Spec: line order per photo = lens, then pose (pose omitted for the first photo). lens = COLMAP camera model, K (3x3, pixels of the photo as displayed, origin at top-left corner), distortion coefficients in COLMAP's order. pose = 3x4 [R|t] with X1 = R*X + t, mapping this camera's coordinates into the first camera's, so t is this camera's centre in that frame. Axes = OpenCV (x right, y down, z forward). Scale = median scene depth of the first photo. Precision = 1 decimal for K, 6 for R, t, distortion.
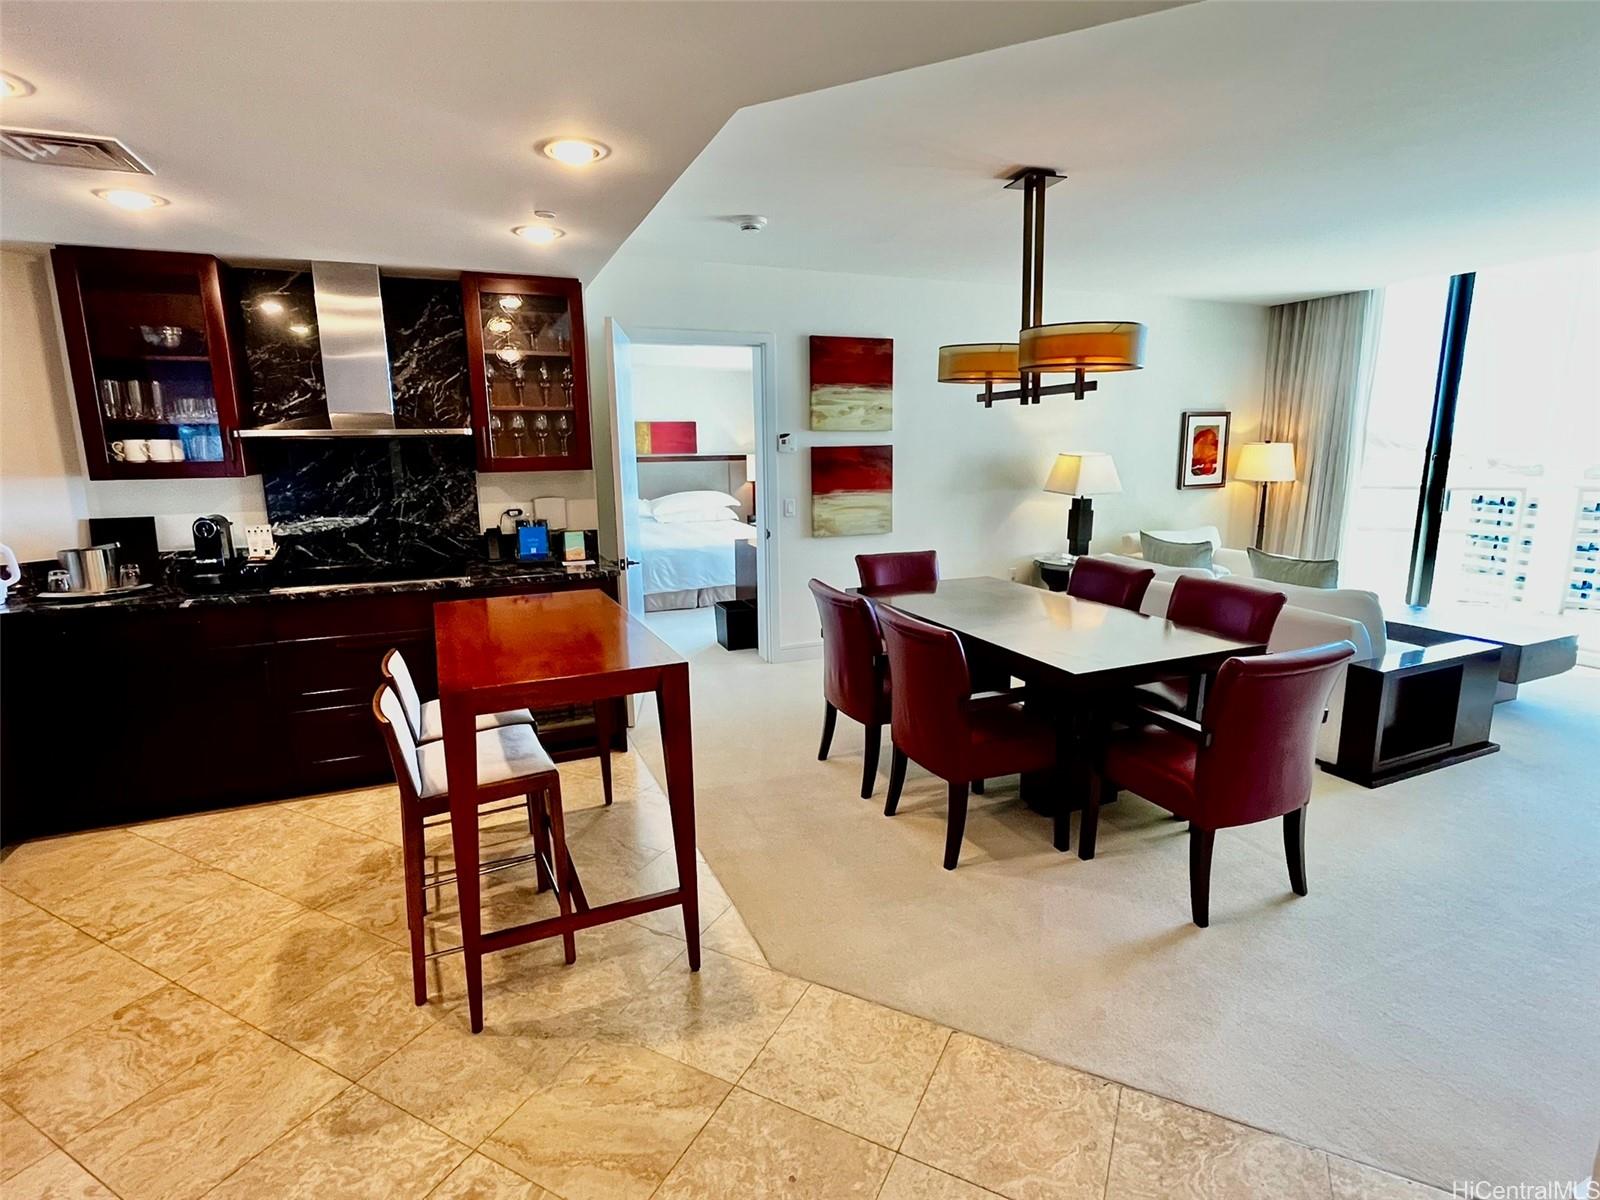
lens RADIAL K [[782.0, 0, 807.7], [0, 782.0, 587.4], [0, 0, 1]] dist [-0.004420, -0.000054]
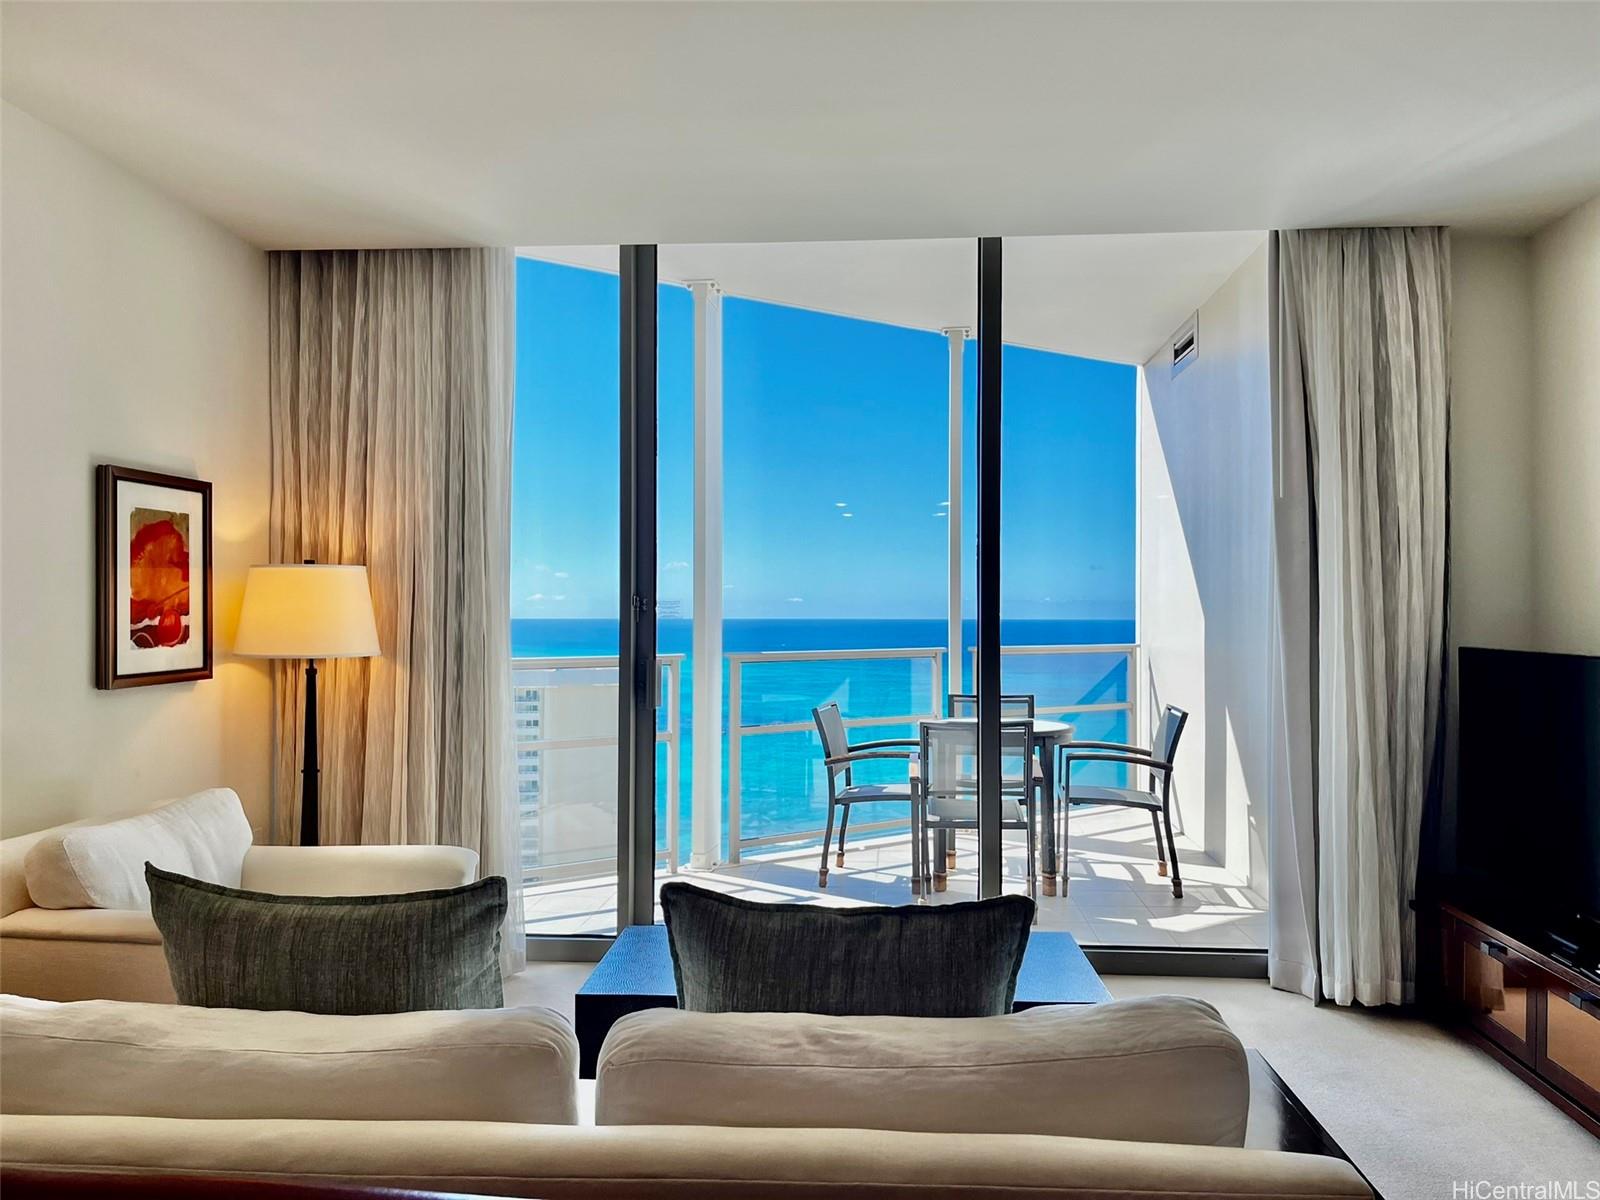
lens RADIAL K [[1203.6, 0, 806.1], [0, 1203.6, 585.5], [0, 0, 1]] dist [0.037467, -0.007525]
pose [[0.461795, 0.026863, 0.886580, 0.149525], [0.160194, 0.980579, -0.113152, -0.061388], [-0.872401, 0.194278, 0.448523, 0.491115]]
